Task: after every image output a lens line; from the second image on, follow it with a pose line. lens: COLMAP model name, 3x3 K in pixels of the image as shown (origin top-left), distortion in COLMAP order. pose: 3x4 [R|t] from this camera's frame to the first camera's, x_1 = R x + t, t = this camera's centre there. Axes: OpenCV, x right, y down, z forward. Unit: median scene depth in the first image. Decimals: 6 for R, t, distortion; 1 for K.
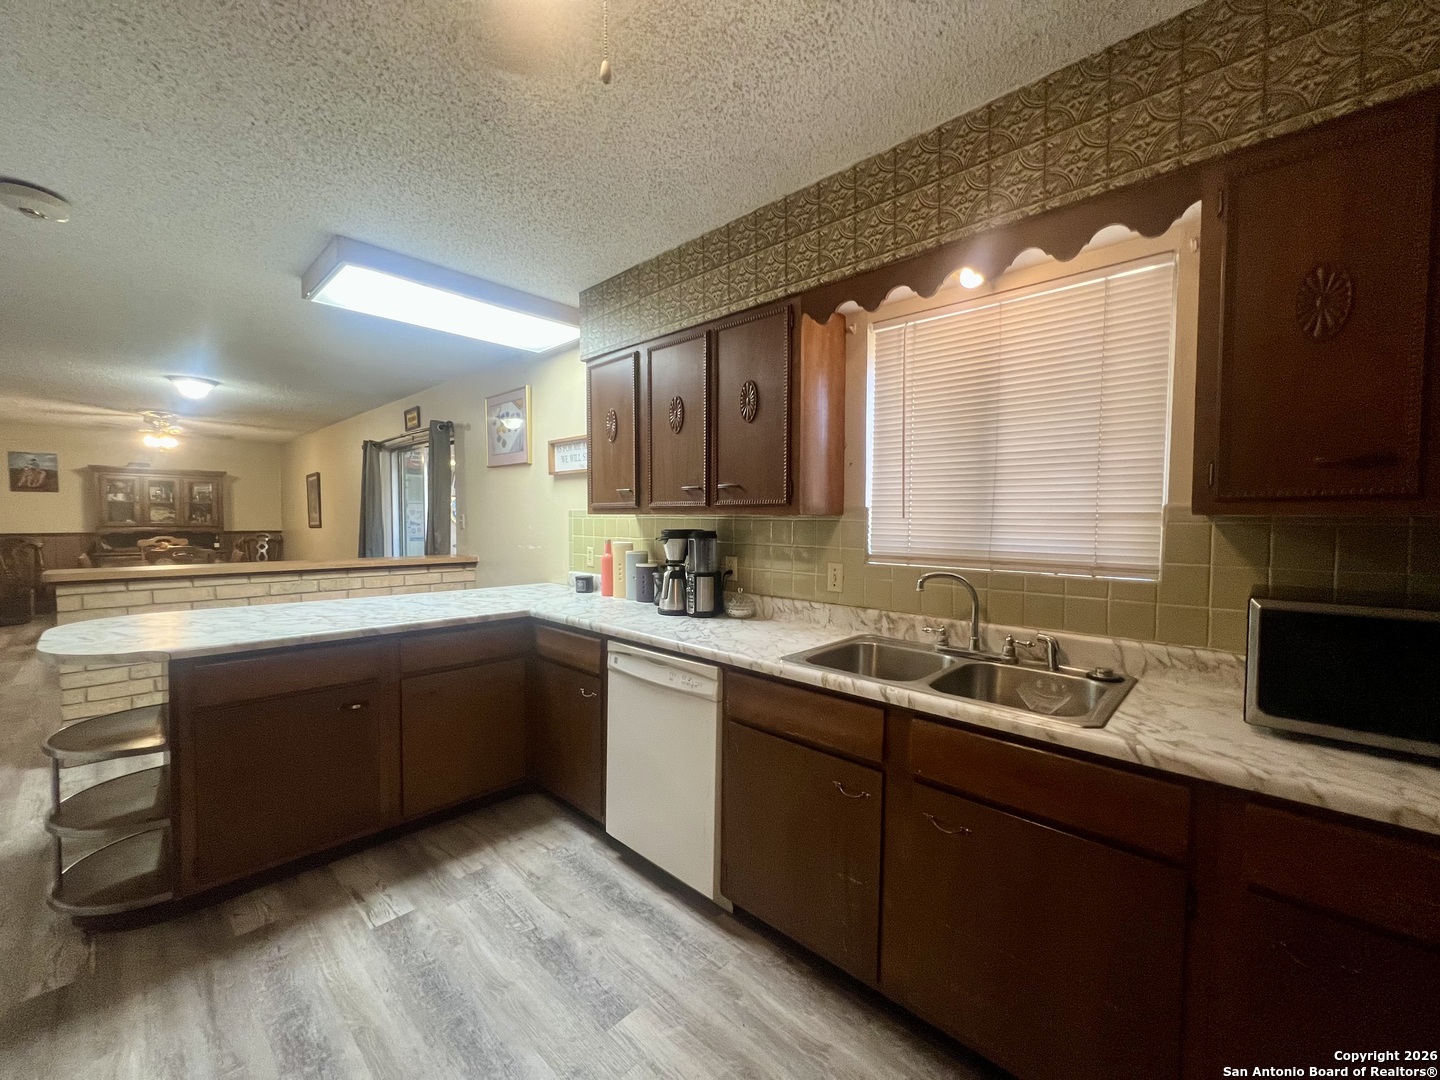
lens RADIAL K [[575.5, 0, 714.4], [0, 575.5, 540.1], [0, 0, 1]] dist [-0.003749, 0.001398]
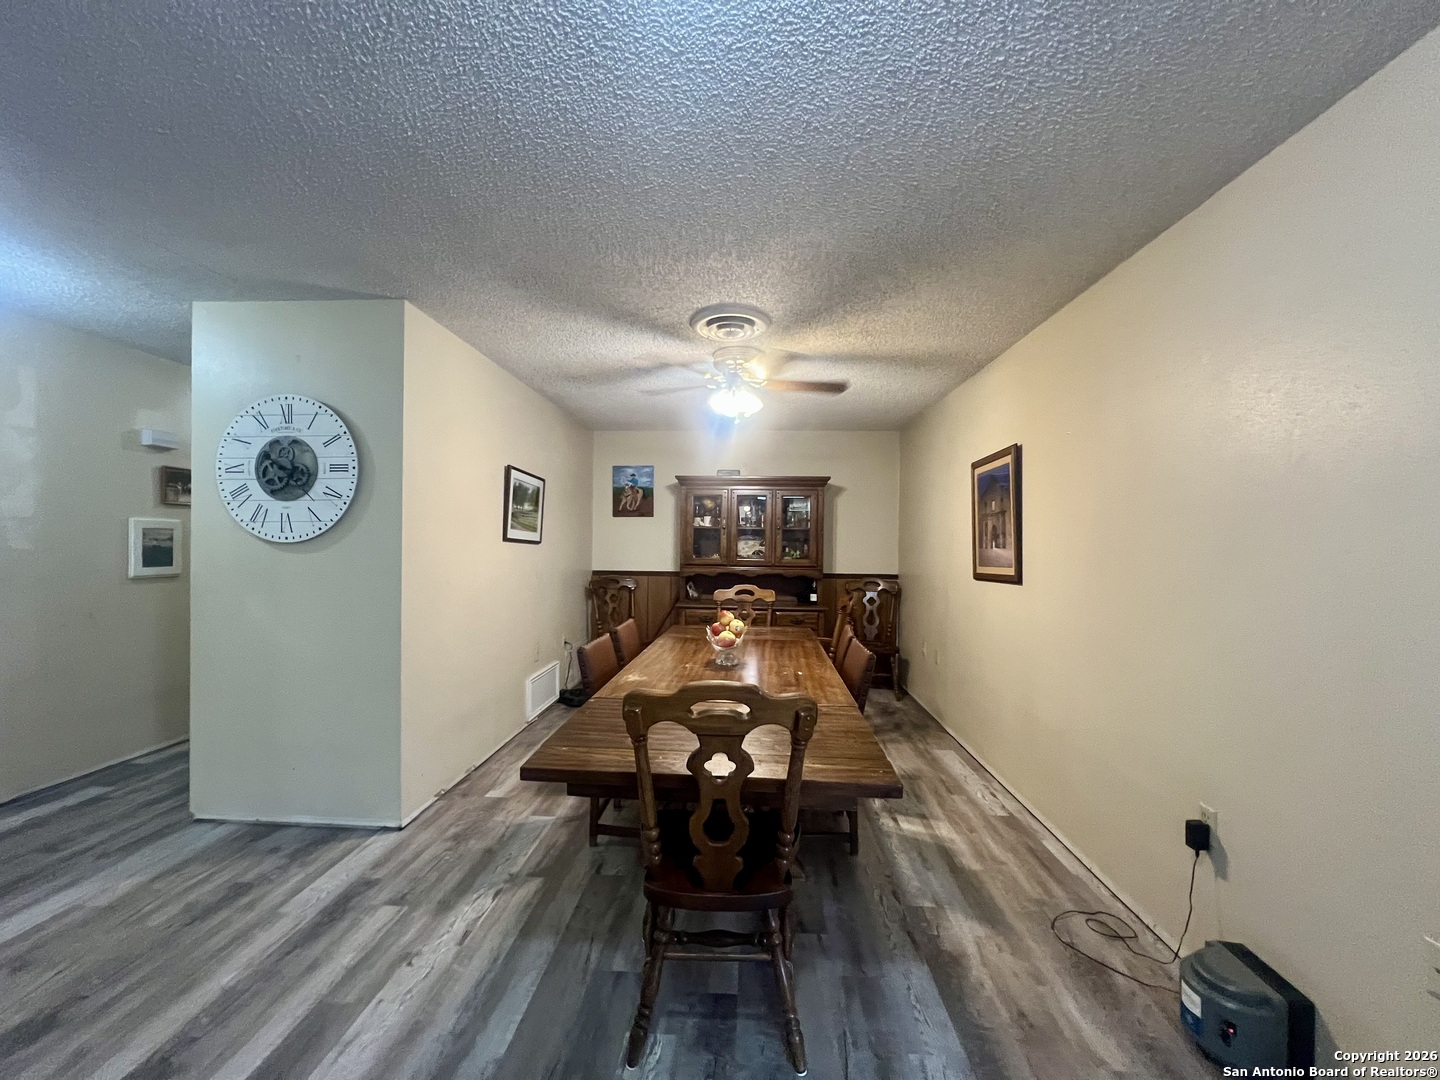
lens RADIAL K [[577.0, 0, 716.6], [0, 577.0, 540.4], [0, 0, 1]] dist [-0.003452, 0.000829]
pose [[0.640844, -0.001945, -0.767669, -0.669701], [-0.037869, 0.998699, -0.034143, -0.039547], [0.766737, 0.050951, 0.639936, 0.762617]]
